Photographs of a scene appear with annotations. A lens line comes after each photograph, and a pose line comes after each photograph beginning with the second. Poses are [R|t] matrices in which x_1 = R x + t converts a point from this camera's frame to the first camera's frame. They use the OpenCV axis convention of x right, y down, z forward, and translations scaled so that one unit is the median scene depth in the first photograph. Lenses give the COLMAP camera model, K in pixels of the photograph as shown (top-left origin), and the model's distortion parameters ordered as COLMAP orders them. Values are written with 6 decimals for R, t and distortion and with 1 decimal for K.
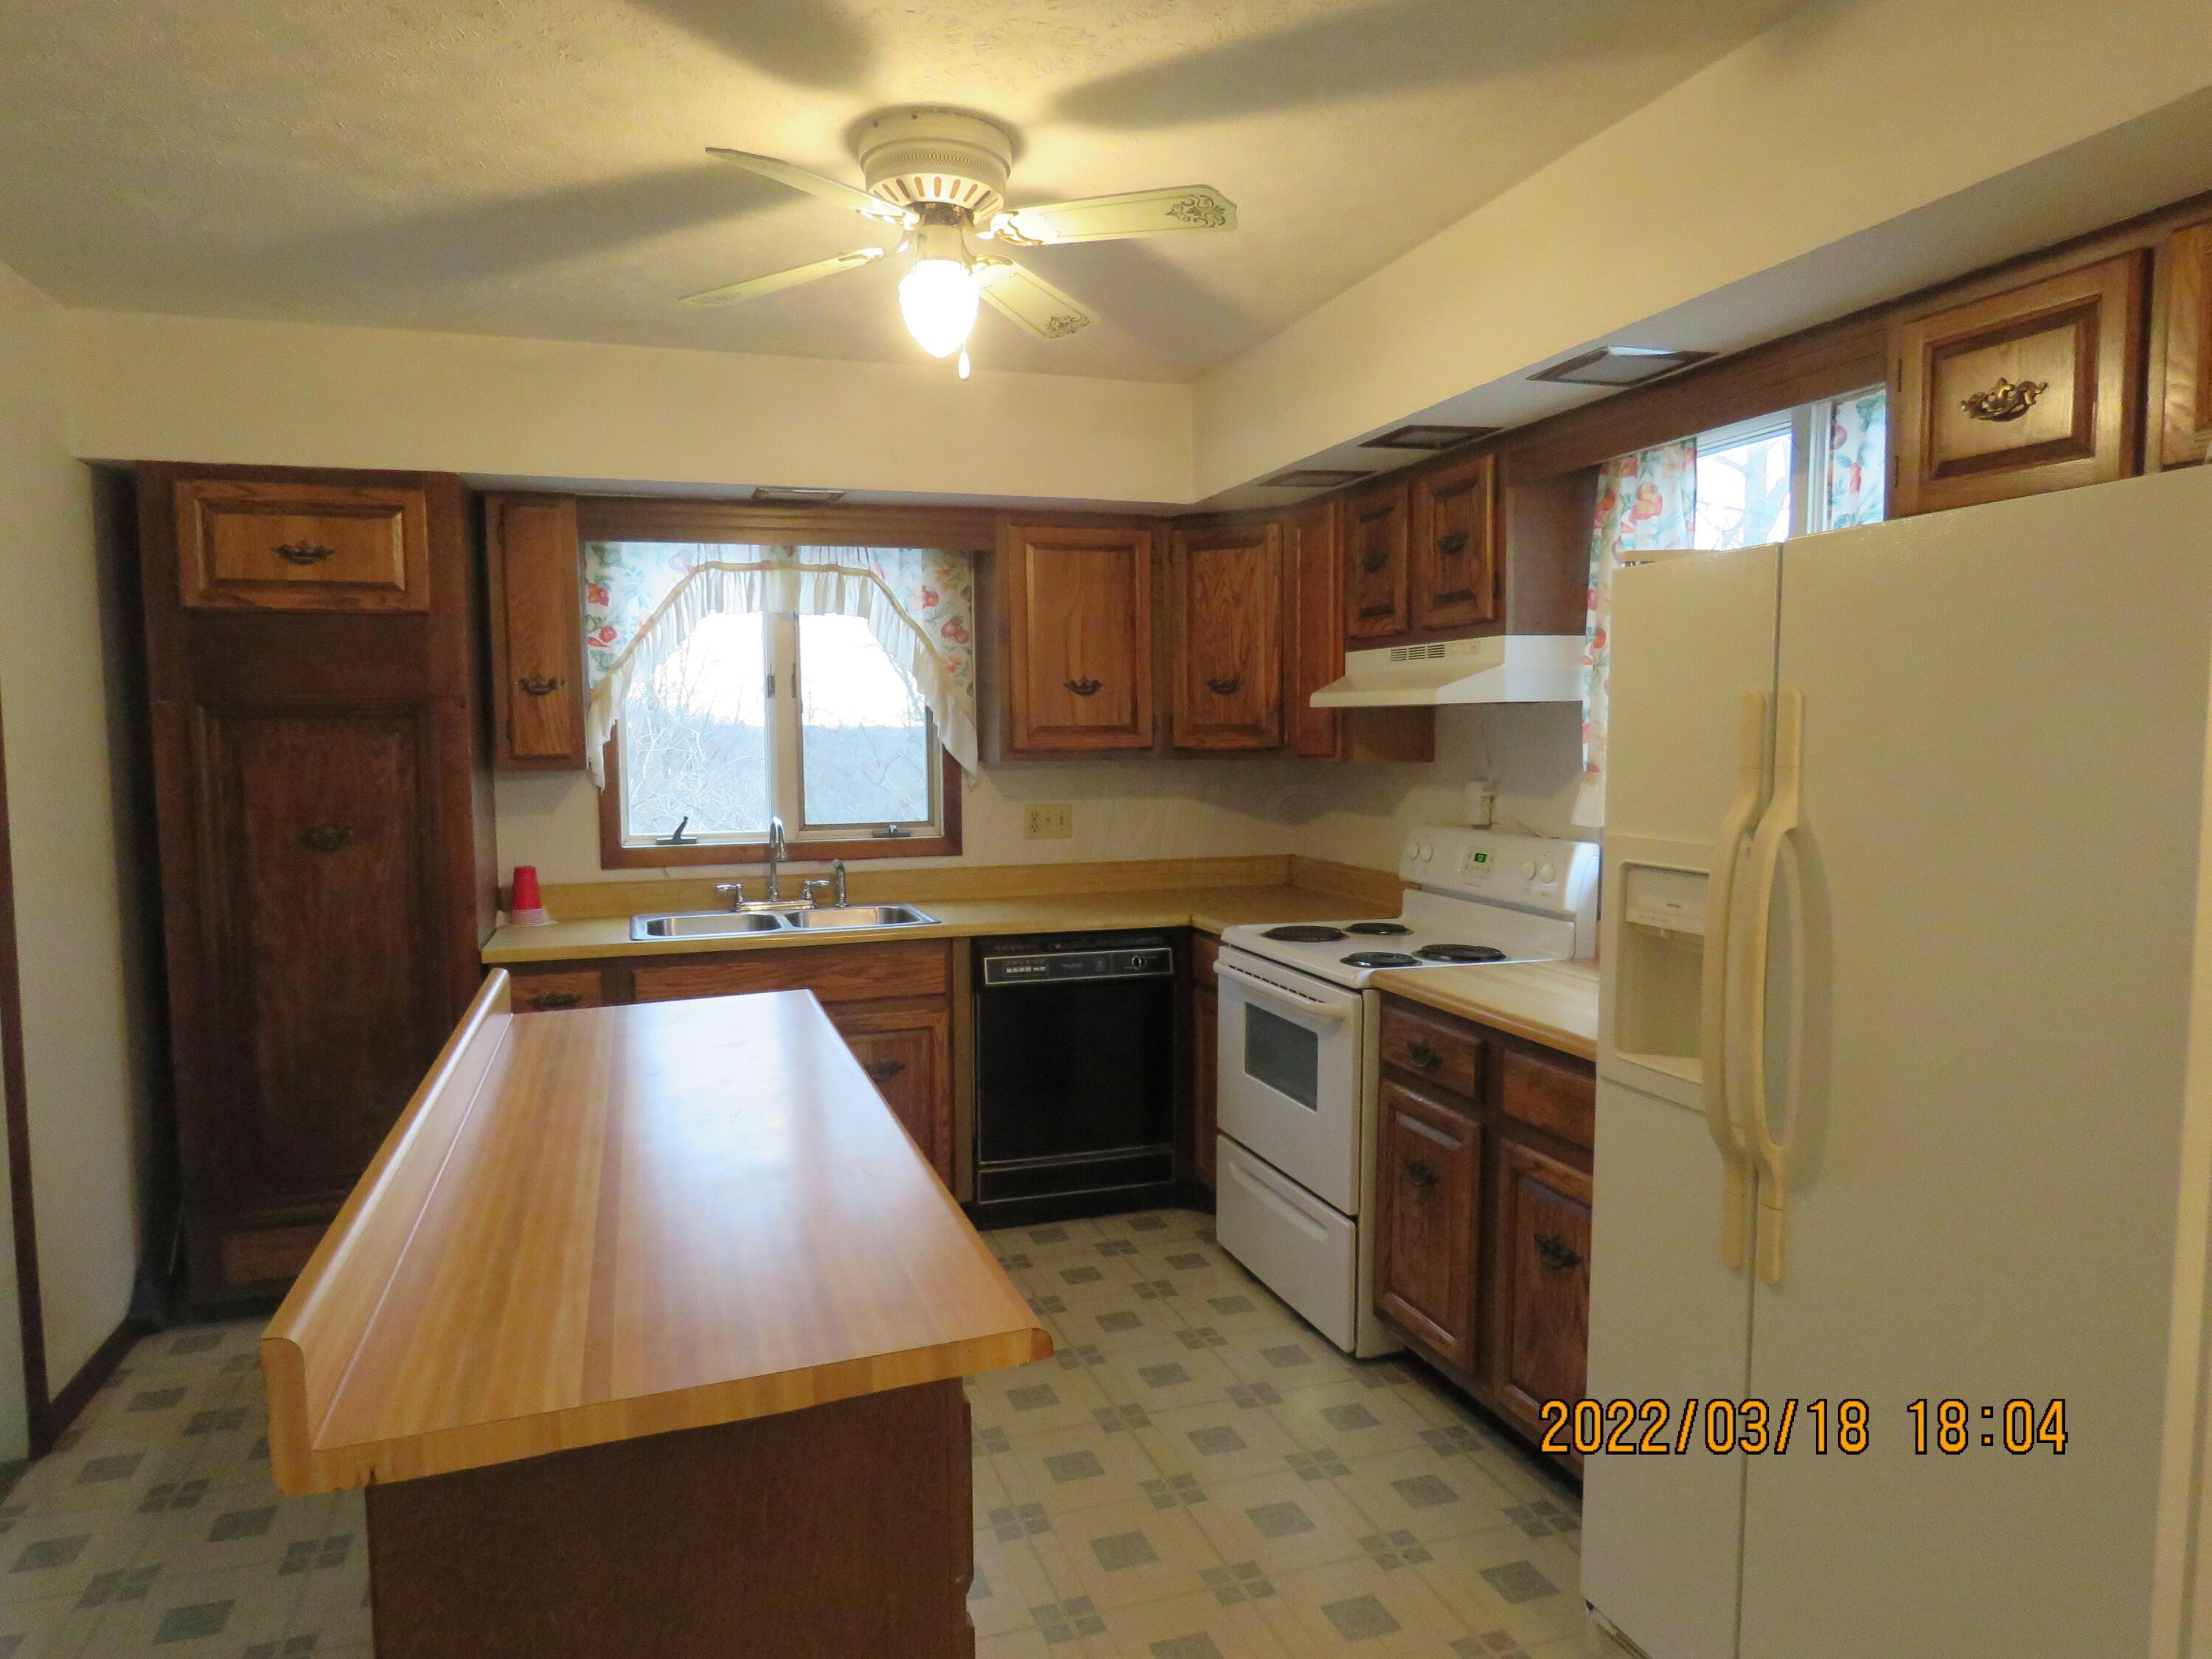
lens RADIAL K [[1390.8, 0, 1106.5], [0, 1390.8, 831.5], [0, 0, 1]] dist [-0.017136, 0.001941]
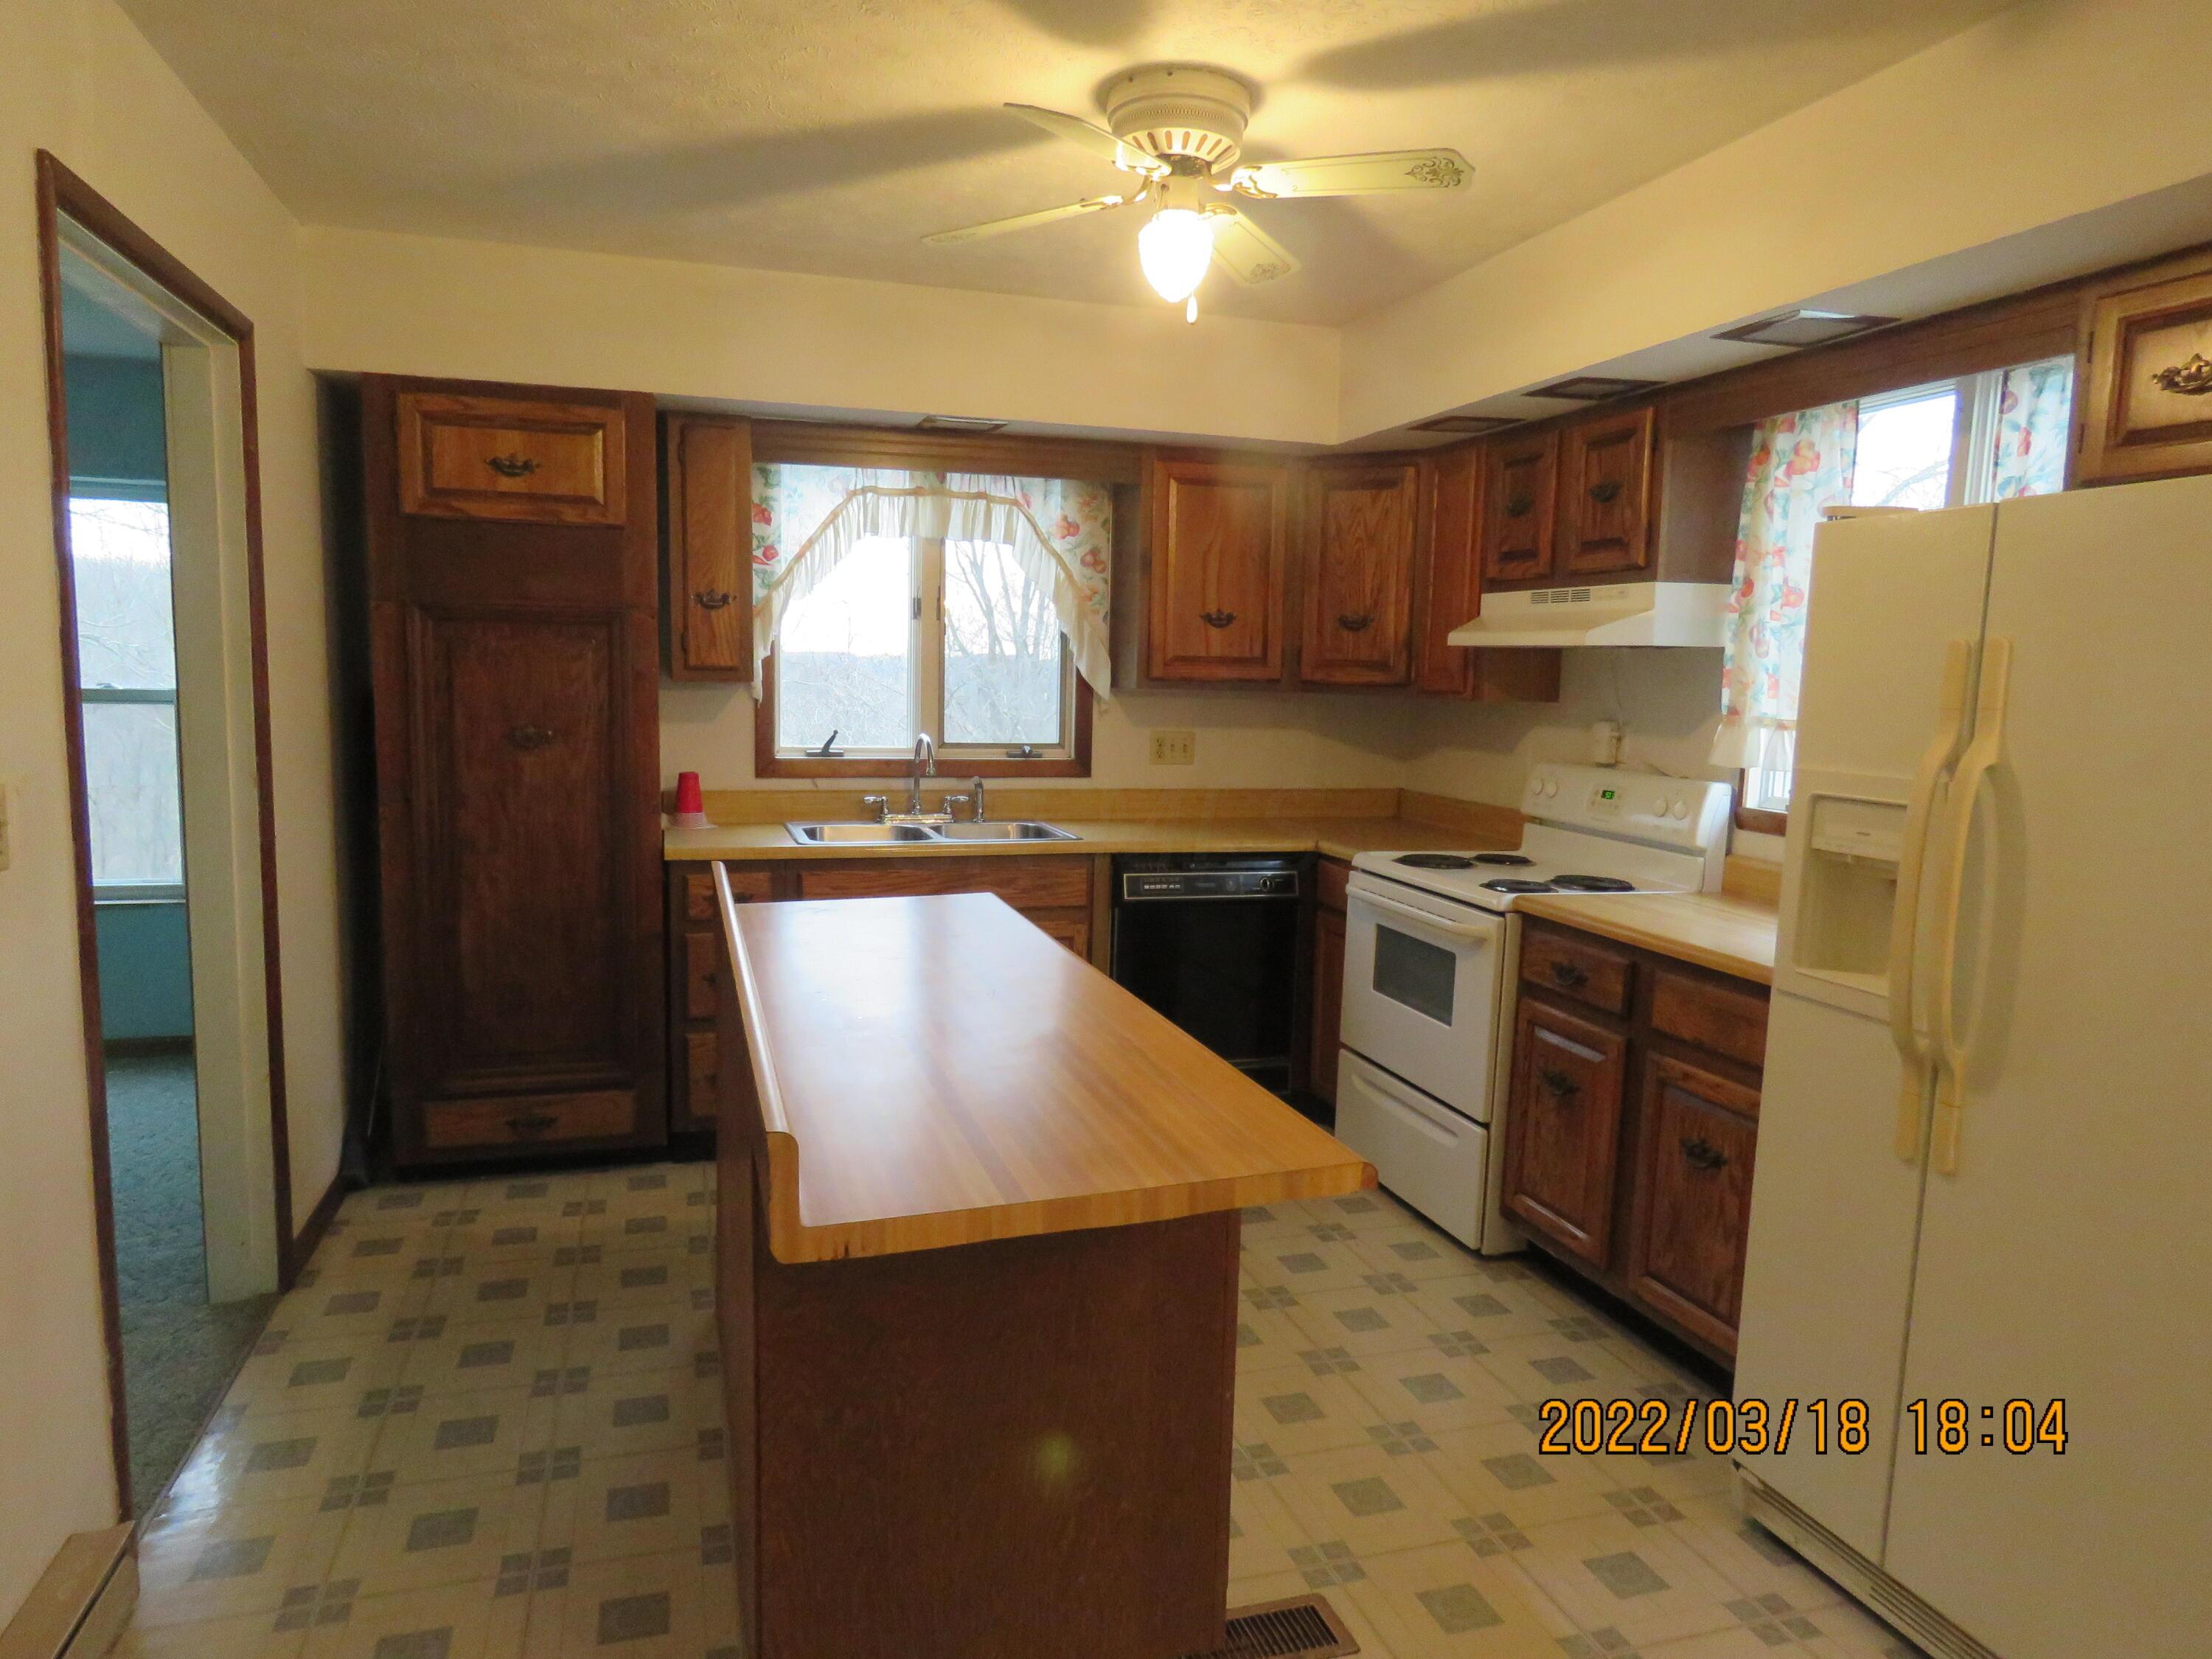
lens RADIAL K [[1390.8, 0, 1109.8], [0, 1390.8, 830.0], [0, 0, 1]] dist [-0.017136, 0.001941]
pose [[0.999189, 0.036159, -0.017701, -0.076484], [-0.035361, 0.998427, 0.043506, 0.011520], [0.019246, -0.042844, 0.998896, -0.048124]]
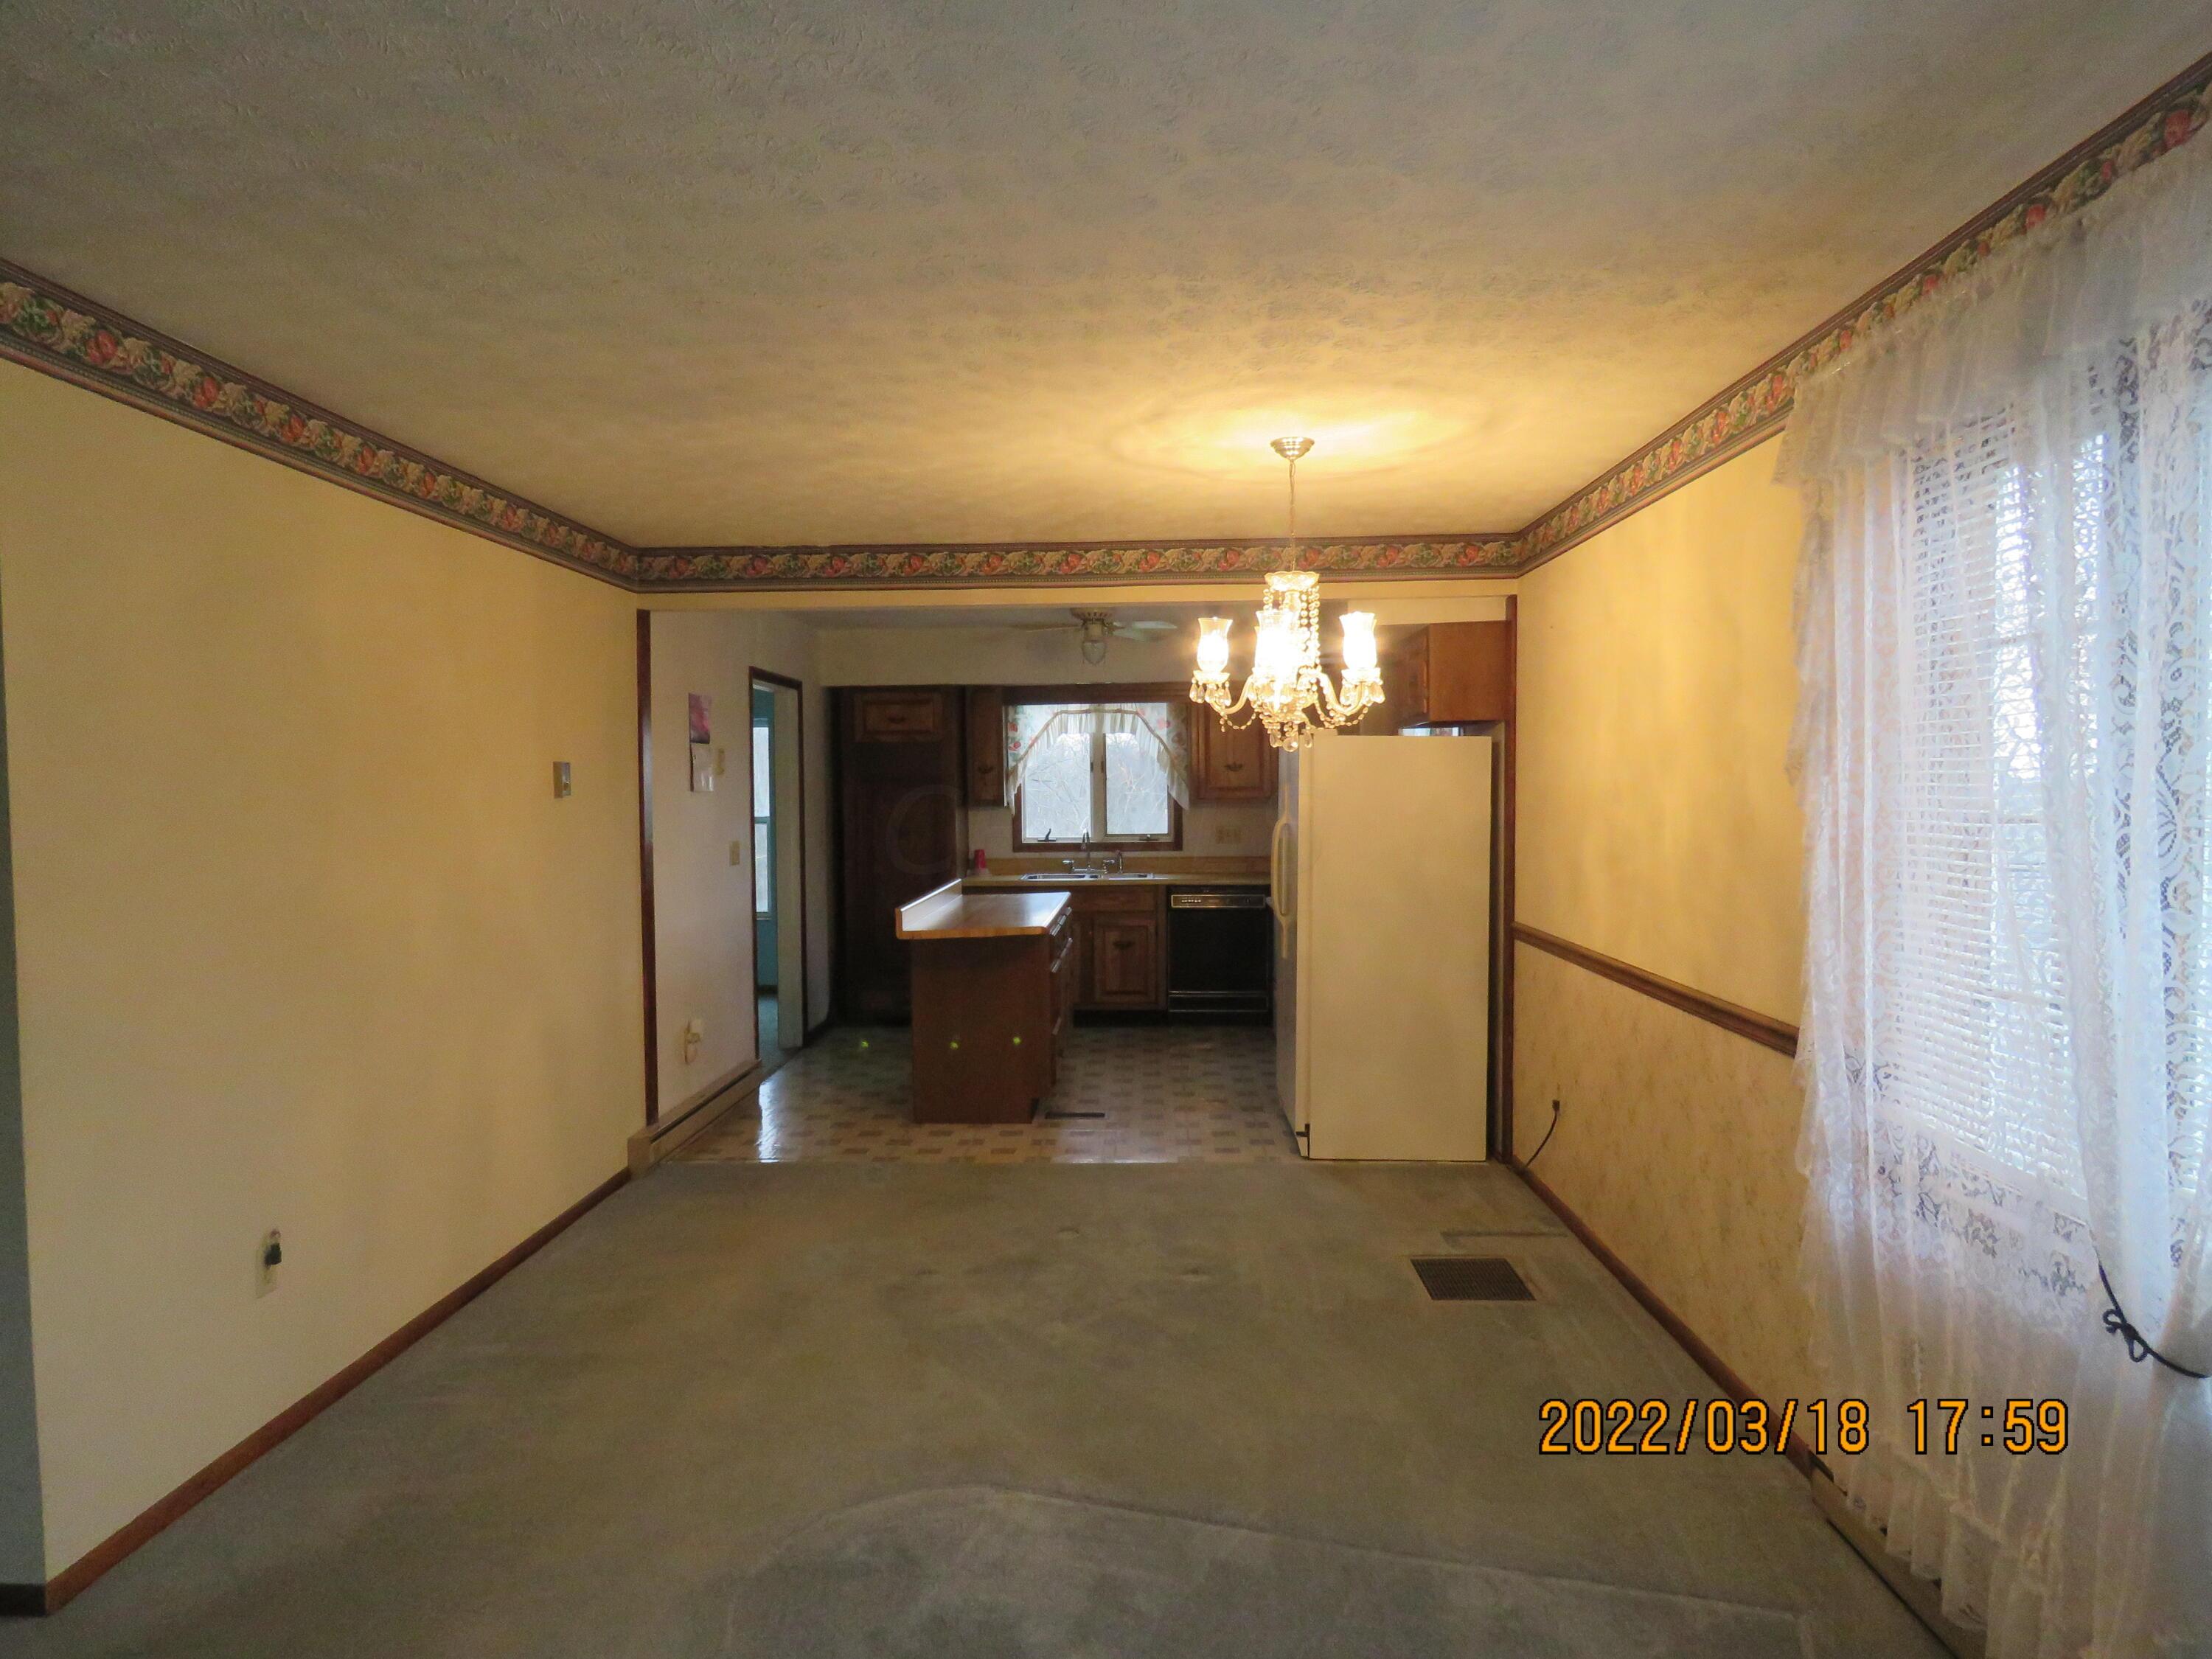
lens RADIAL K [[1390.8, 0, 1102.6], [0, 1390.8, 833.8], [0, 0, 1]] dist [-0.017136, 0.001941]
pose [[0.933656, 0.014221, -0.357889, 0.551035], [-0.025176, 0.999346, -0.025969, 0.051943], [0.357285, 0.033256, 0.933403, -0.992532]]
